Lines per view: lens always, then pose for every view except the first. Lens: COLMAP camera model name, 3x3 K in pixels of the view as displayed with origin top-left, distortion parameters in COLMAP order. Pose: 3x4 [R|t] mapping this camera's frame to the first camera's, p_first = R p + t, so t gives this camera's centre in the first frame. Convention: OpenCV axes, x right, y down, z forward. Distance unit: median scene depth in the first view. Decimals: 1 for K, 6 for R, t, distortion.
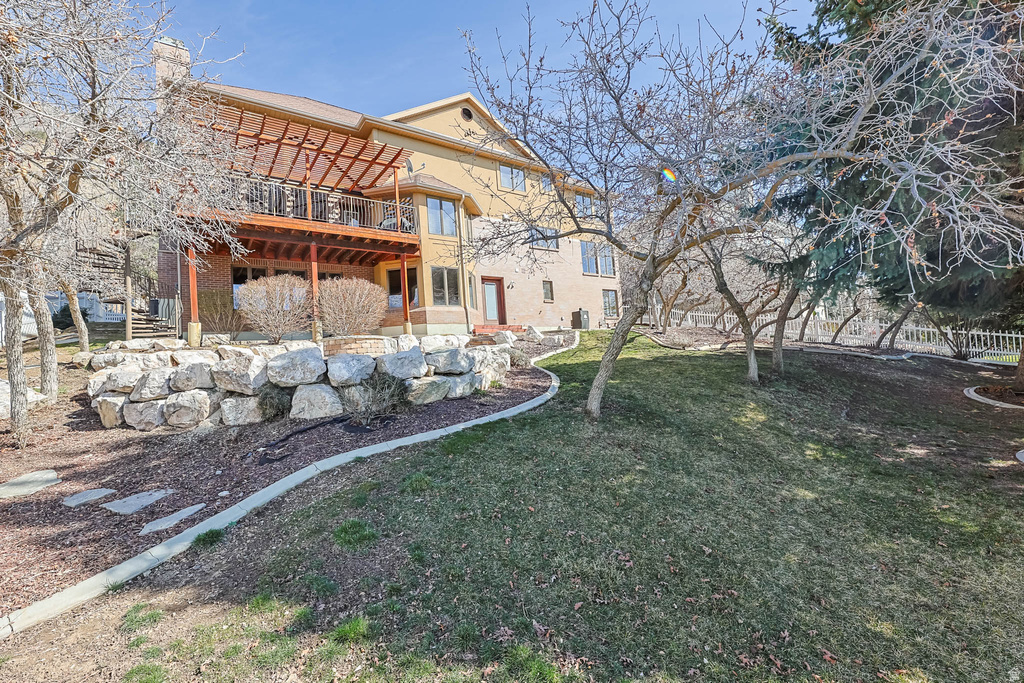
lens RADIAL K [[443.8, 0, 512.0], [0, 443.8, 341.5], [0, 0, 1]] dist [-0.000569, -0.000213]
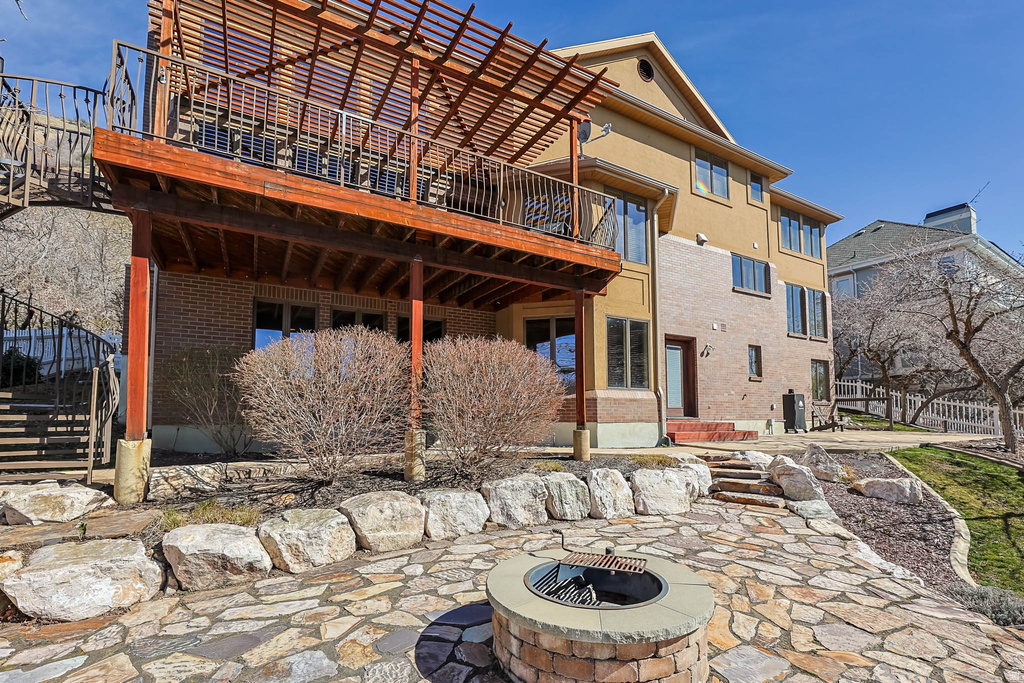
lens RADIAL K [[458.0, 0, 513.8], [0, 458.0, 381.9], [0, 0, 1]] dist [-0.010740, 0.000017]
pose [[0.993860, 0.057242, -0.094683, -0.239141], [-0.058529, 0.998226, -0.010873, -0.076217], [0.093893, 0.016348, 0.995448, 0.437058]]
